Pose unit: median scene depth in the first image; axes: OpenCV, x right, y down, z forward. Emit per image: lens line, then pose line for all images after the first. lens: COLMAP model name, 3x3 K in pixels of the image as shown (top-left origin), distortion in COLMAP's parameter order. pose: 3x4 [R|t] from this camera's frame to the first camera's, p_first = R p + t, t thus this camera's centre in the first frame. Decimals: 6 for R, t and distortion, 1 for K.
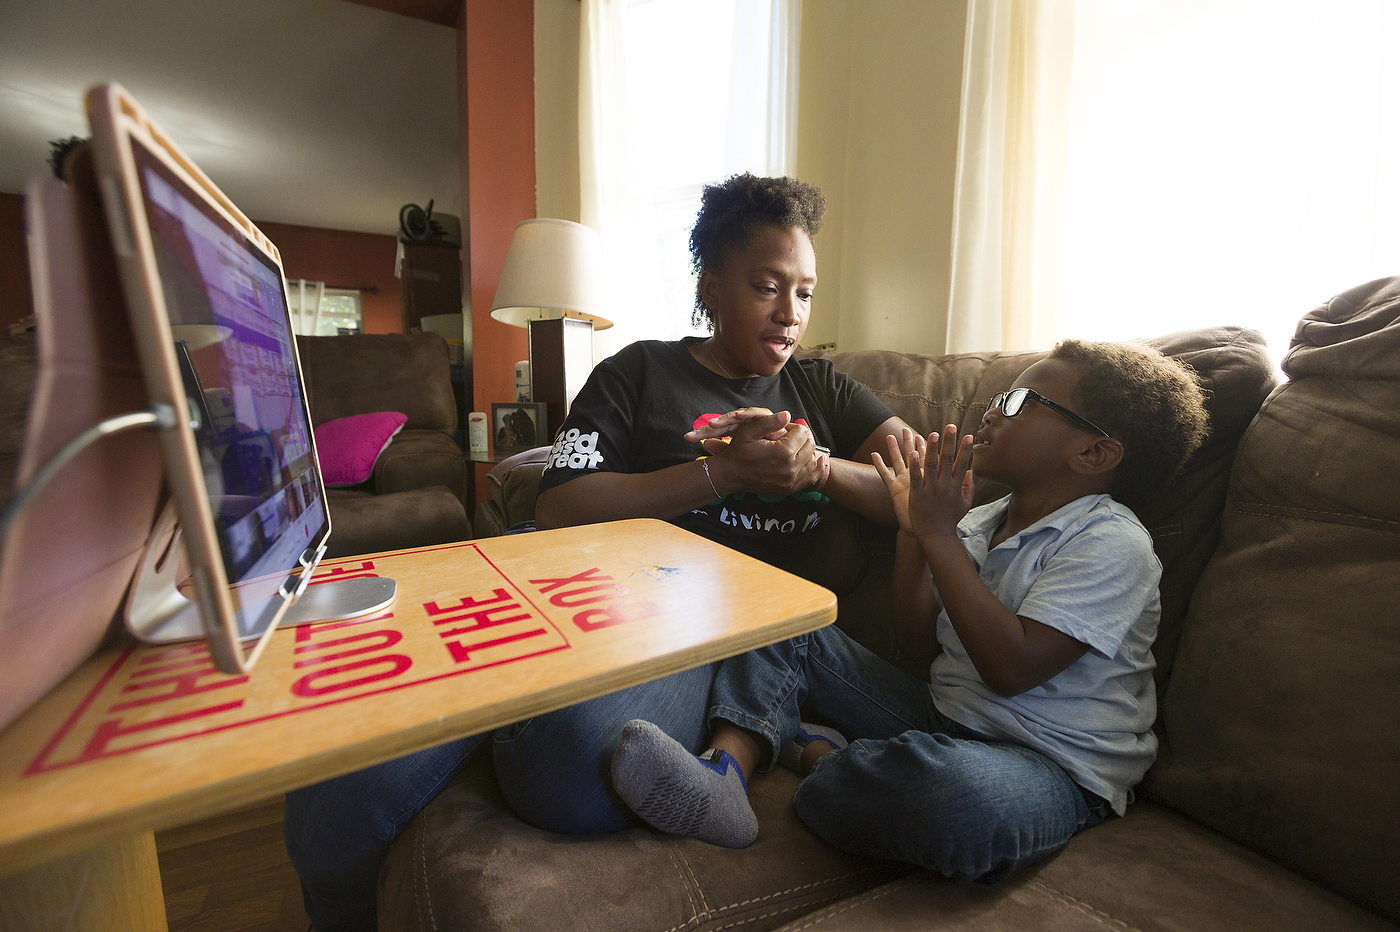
lens RADIAL K [[676.4, 0, 700.0], [0, 676.4, 466.0], [0, 0, 1]] dist [-0.005510, 0.000139]
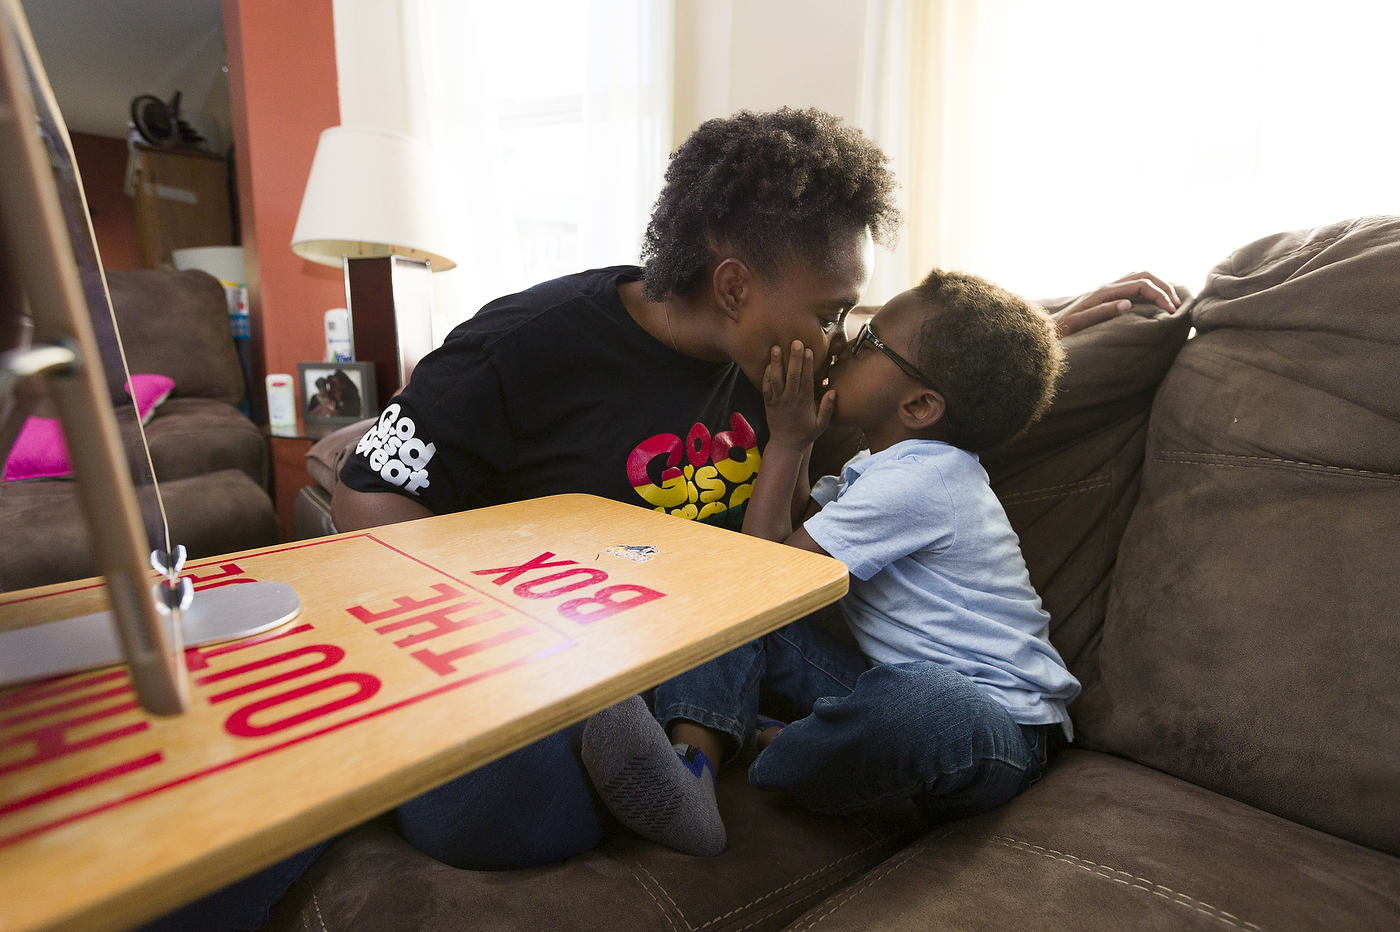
lens RADIAL K [[771.2, 0, 736.8], [0, 771.2, 472.6], [0, 0, 1]] dist [-0.002060, 0.000403]
pose [[0.970903, -0.038935, 0.236289, -0.093188], [0.027602, 0.998313, 0.051085, 0.007099], [-0.237879, -0.043077, 0.970339, 0.020293]]
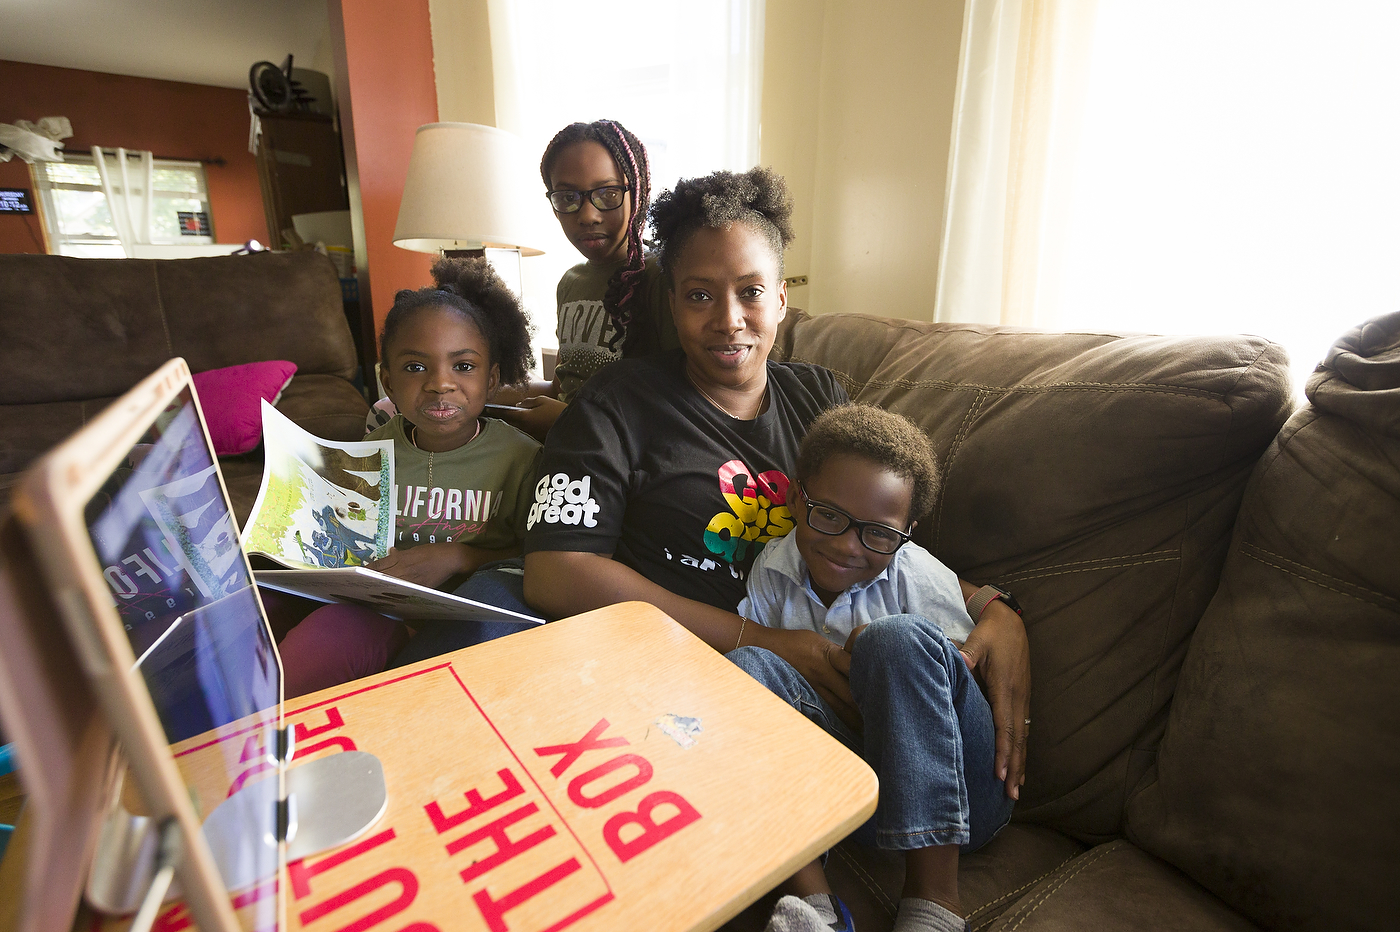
lens RADIAL K [[758.8, 0, 716.9], [0, 758.8, 501.5], [0, 0, 1]] dist [0.002708, 0.001153]
pose [[0.994673, -0.026527, 0.099613, -0.060791], [0.009858, 0.986372, 0.164234, -0.186140], [-0.102612, -0.162377, 0.981379, 0.023724]]
